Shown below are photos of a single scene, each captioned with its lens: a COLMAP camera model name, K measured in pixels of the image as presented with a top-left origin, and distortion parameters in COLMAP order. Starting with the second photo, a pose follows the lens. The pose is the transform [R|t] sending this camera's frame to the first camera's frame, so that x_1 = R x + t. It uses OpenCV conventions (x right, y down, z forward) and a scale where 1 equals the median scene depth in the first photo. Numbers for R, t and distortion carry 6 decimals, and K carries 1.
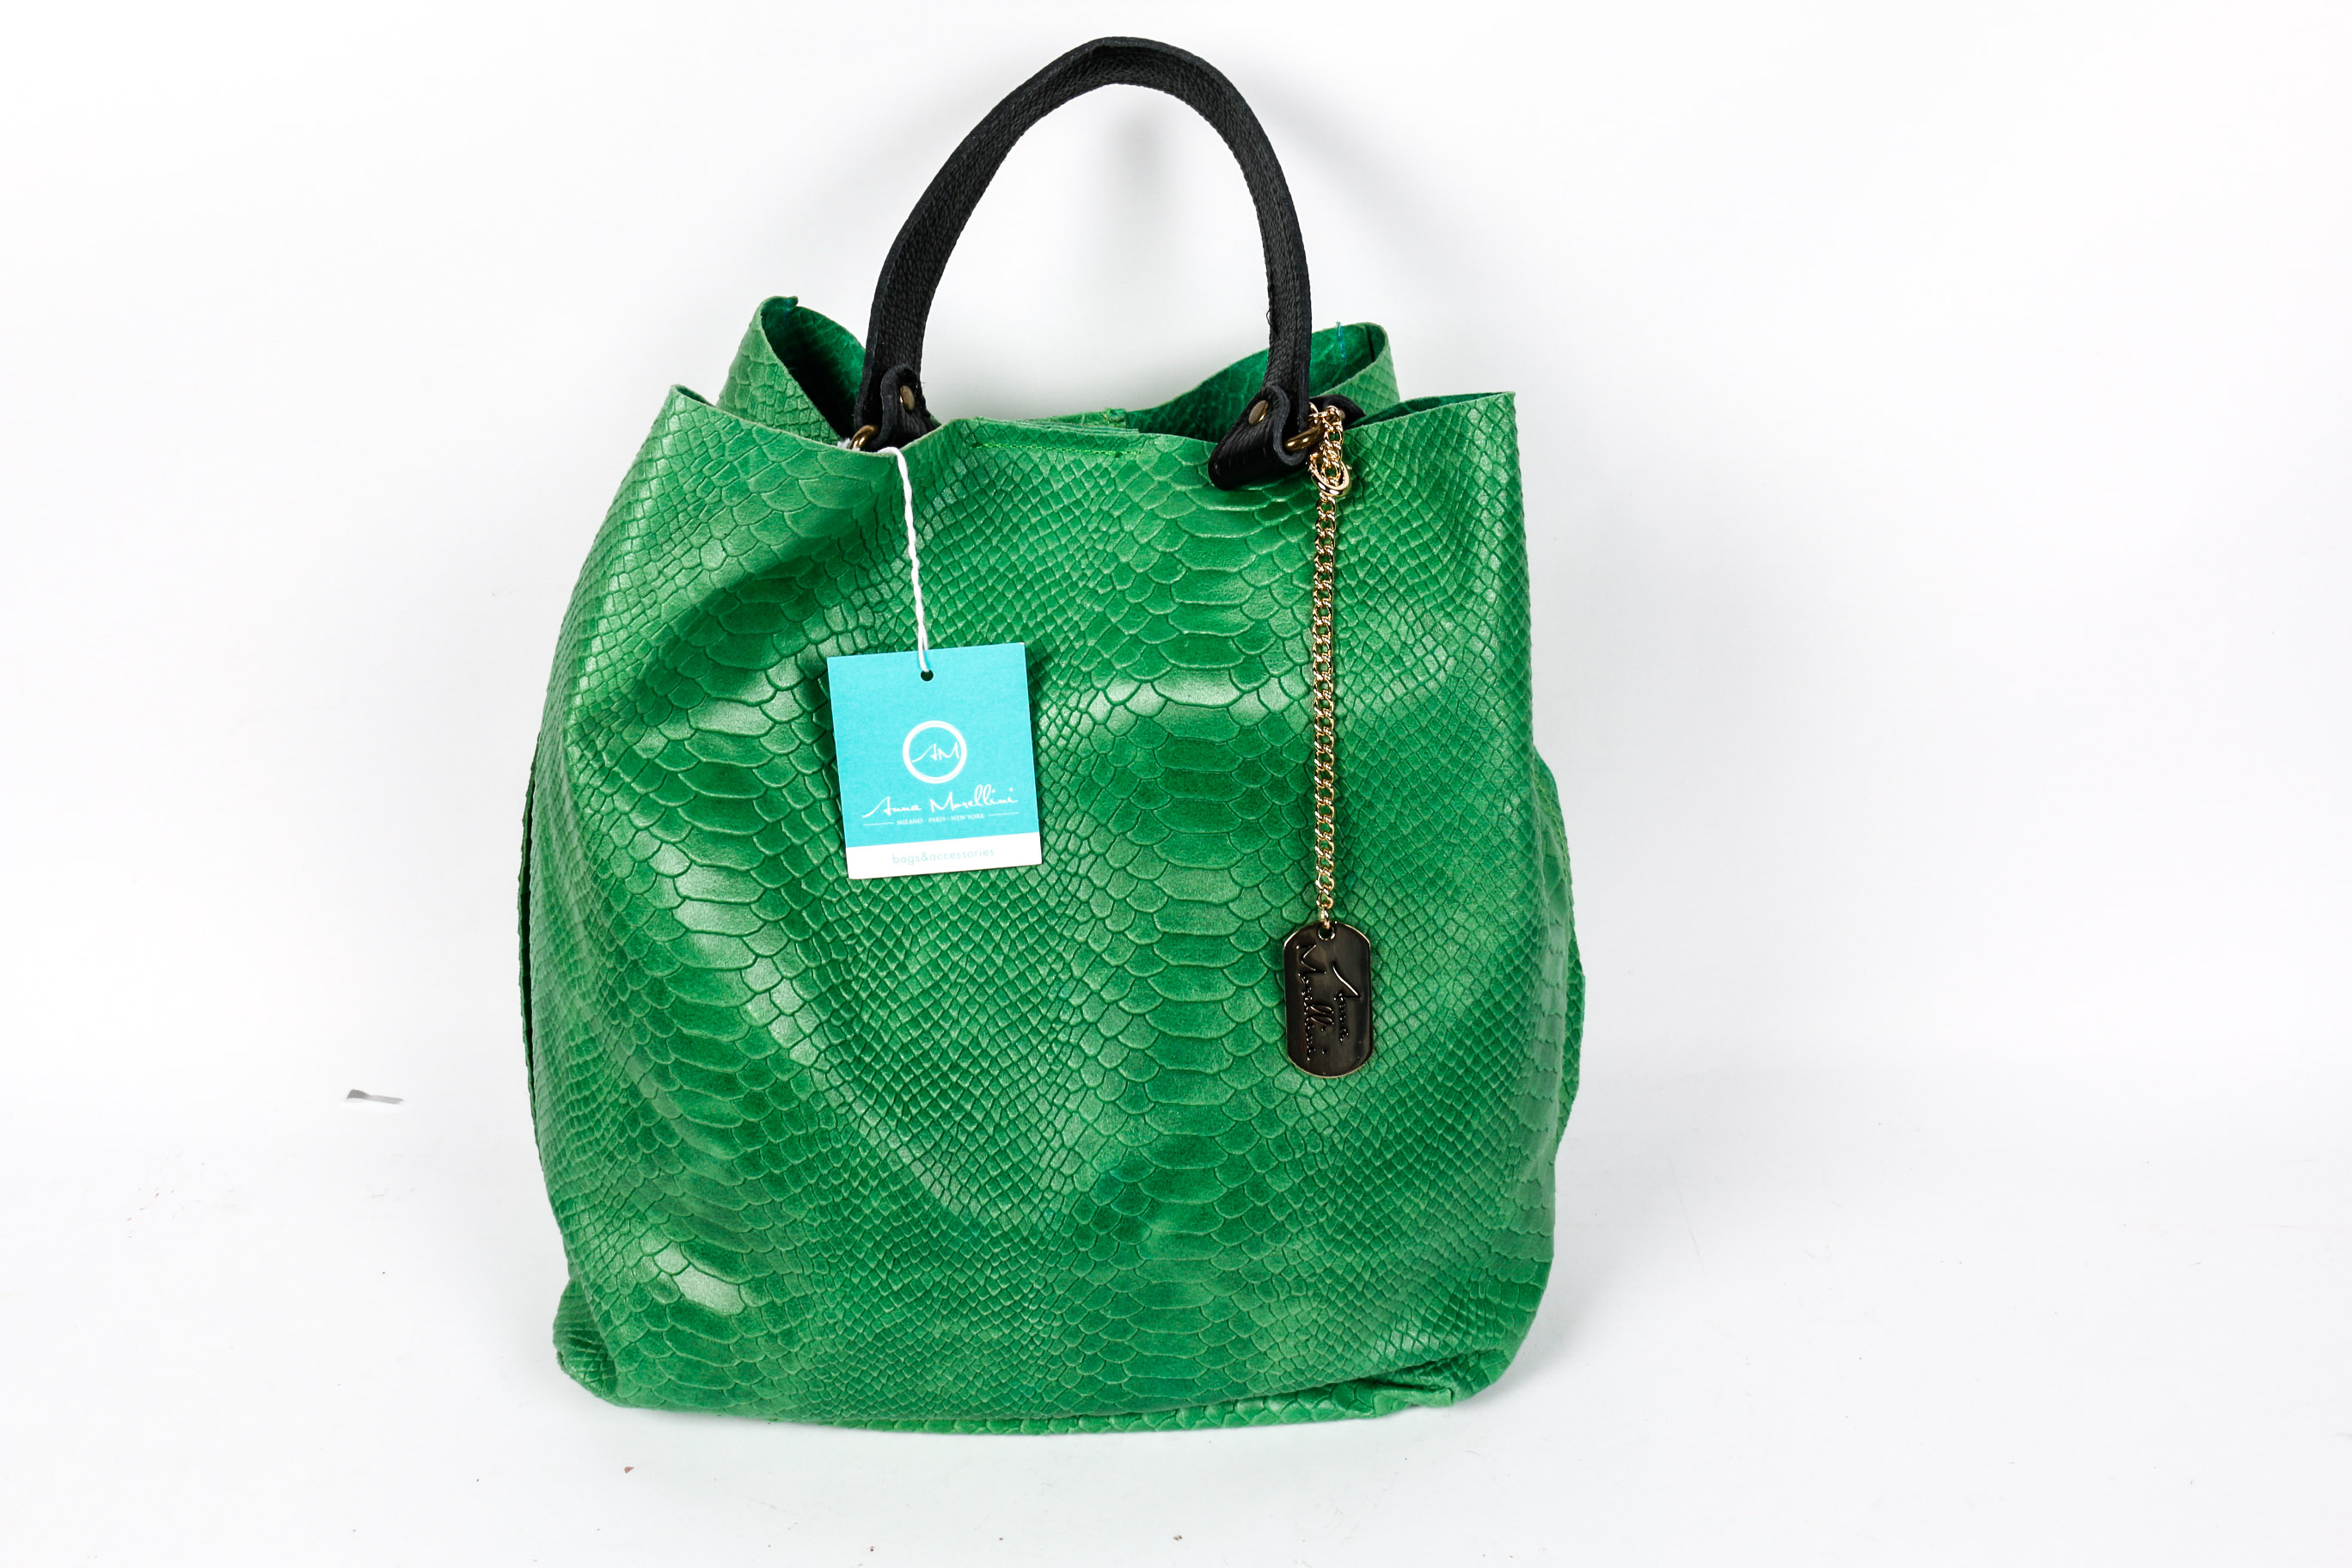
lens RADIAL K [[2570.5, 0, 1176.0], [0, 2570.5, 784.0], [0, 0, 1]] dist [-0.146020, 0.467369]
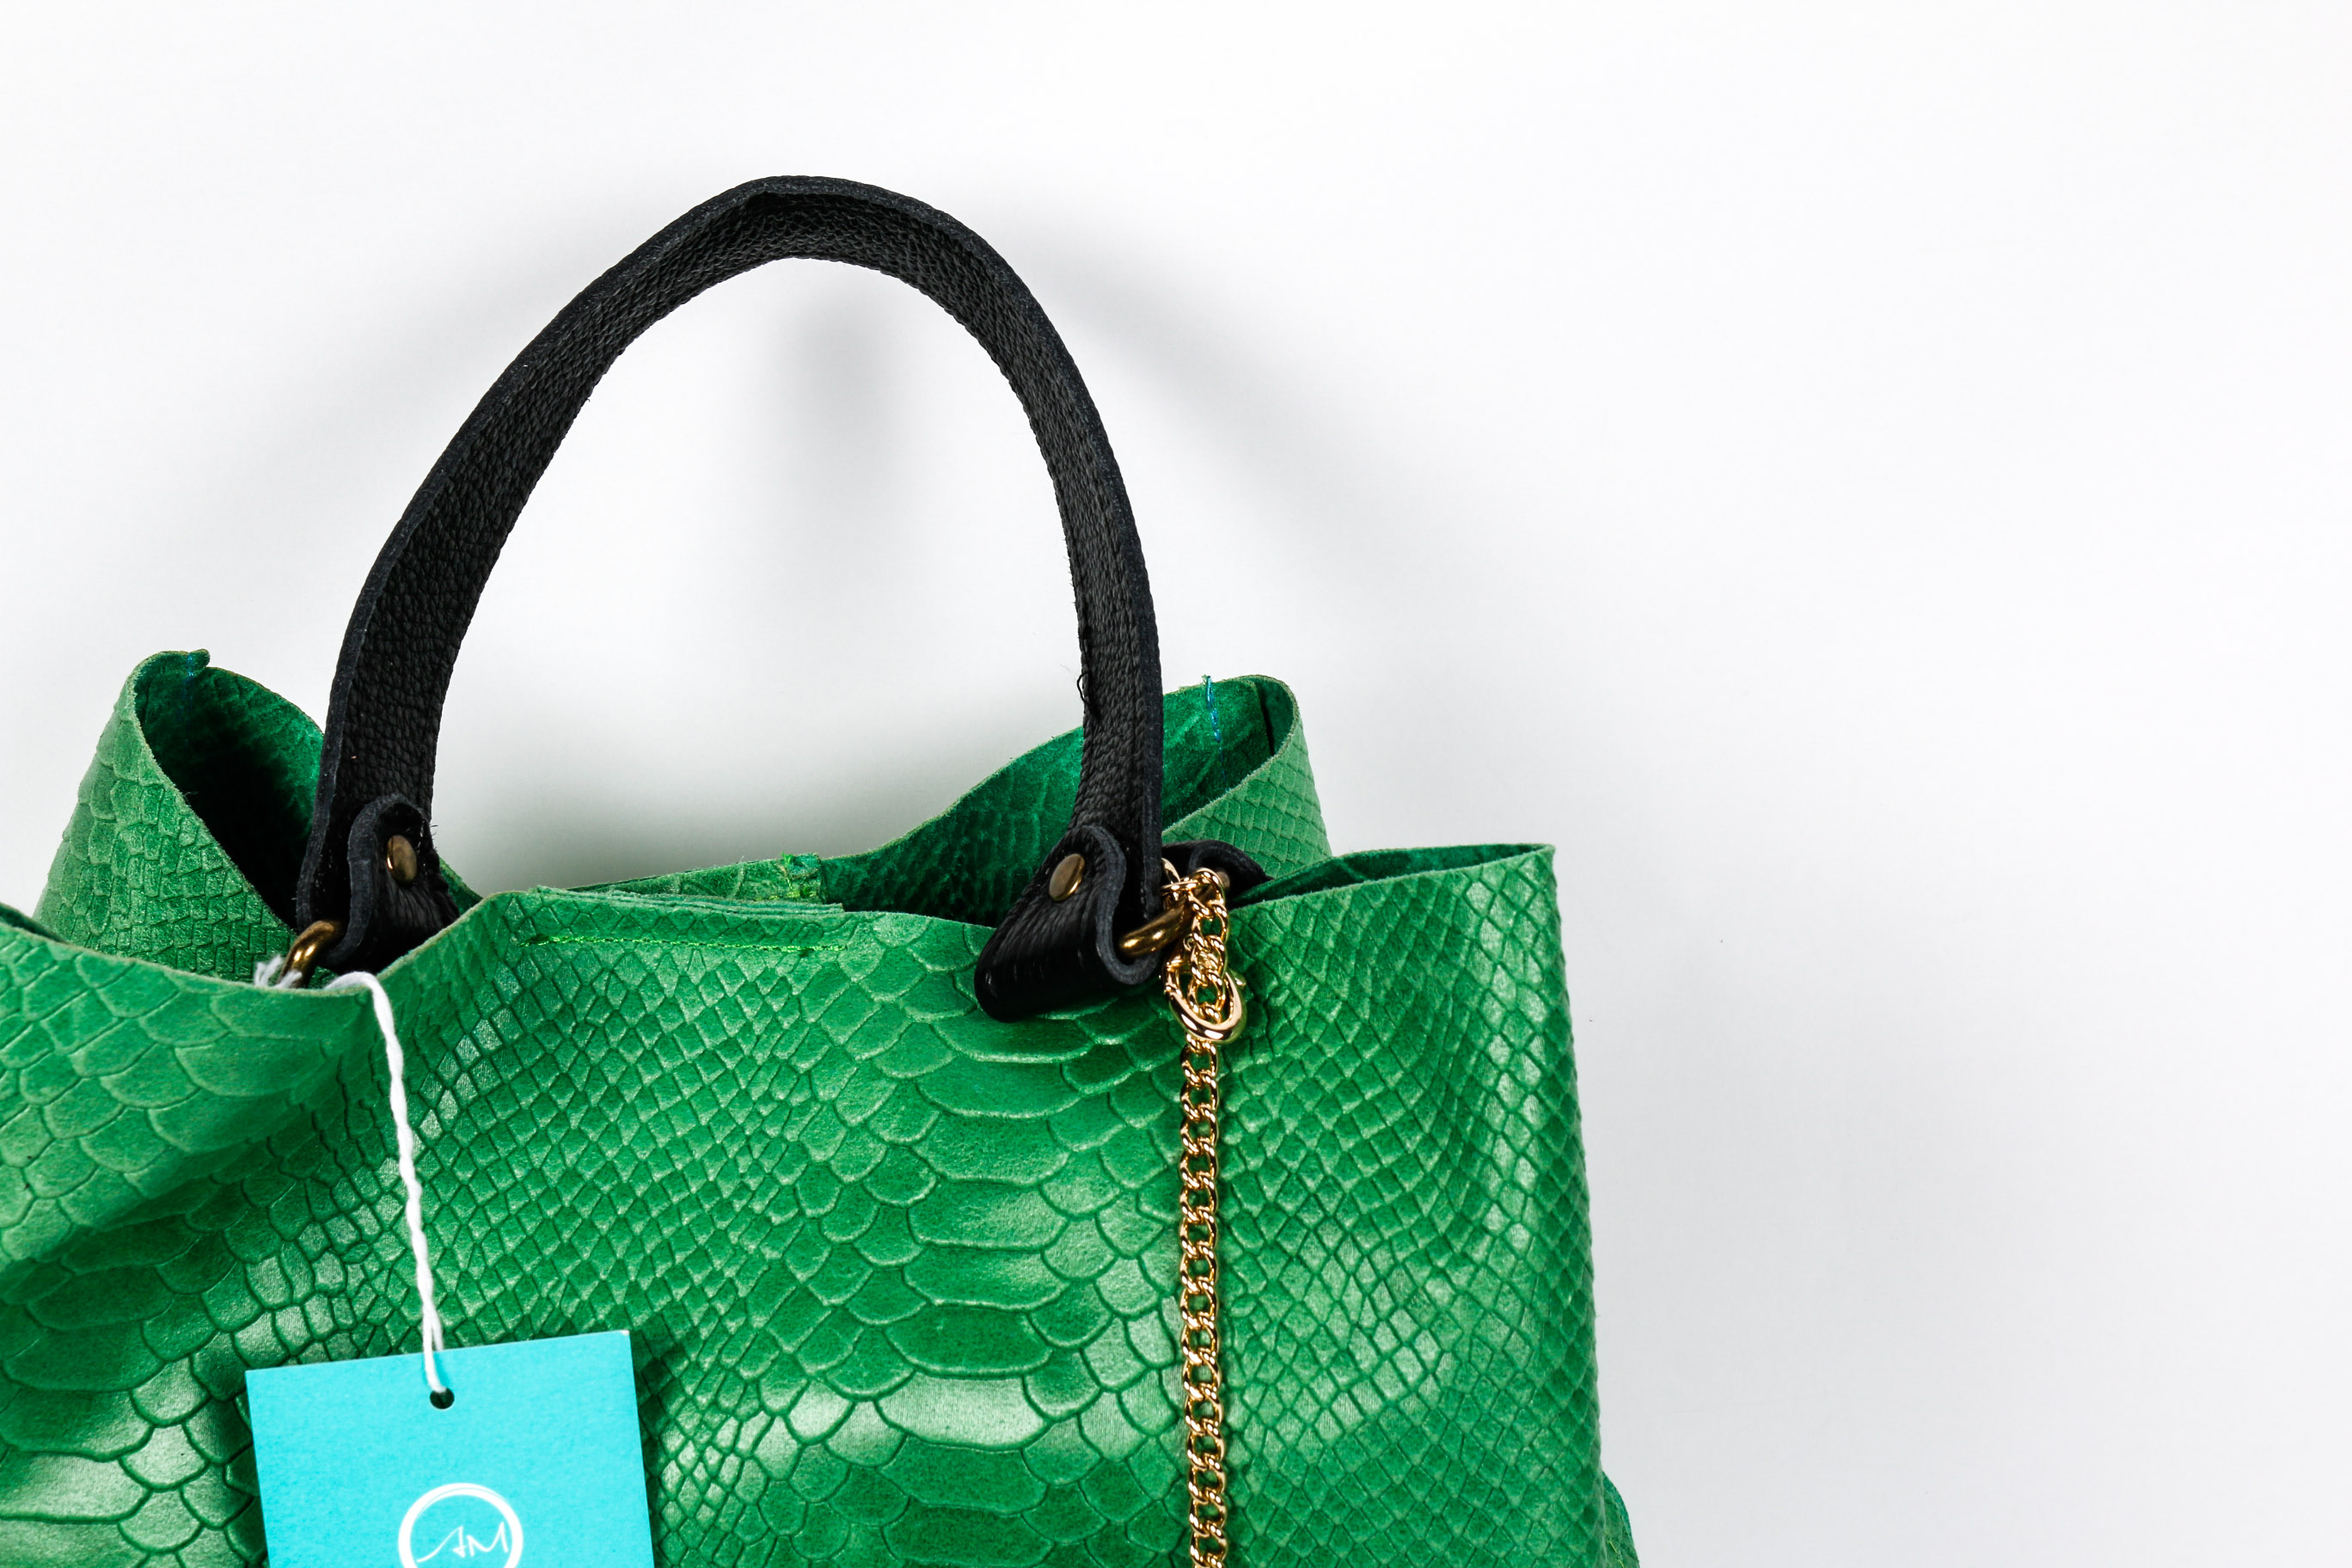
lens RADIAL K [[3641.1, 0, 1176.0], [0, 3641.1, 784.0], [0, 0, 1]] dist [-0.030293, -0.050985]
pose [[0.997772, -0.020727, 0.063411, 0.007269], [0.026581, 0.995320, -0.092911, -0.093074], [-0.061188, 0.094389, 0.993653, 0.245098]]
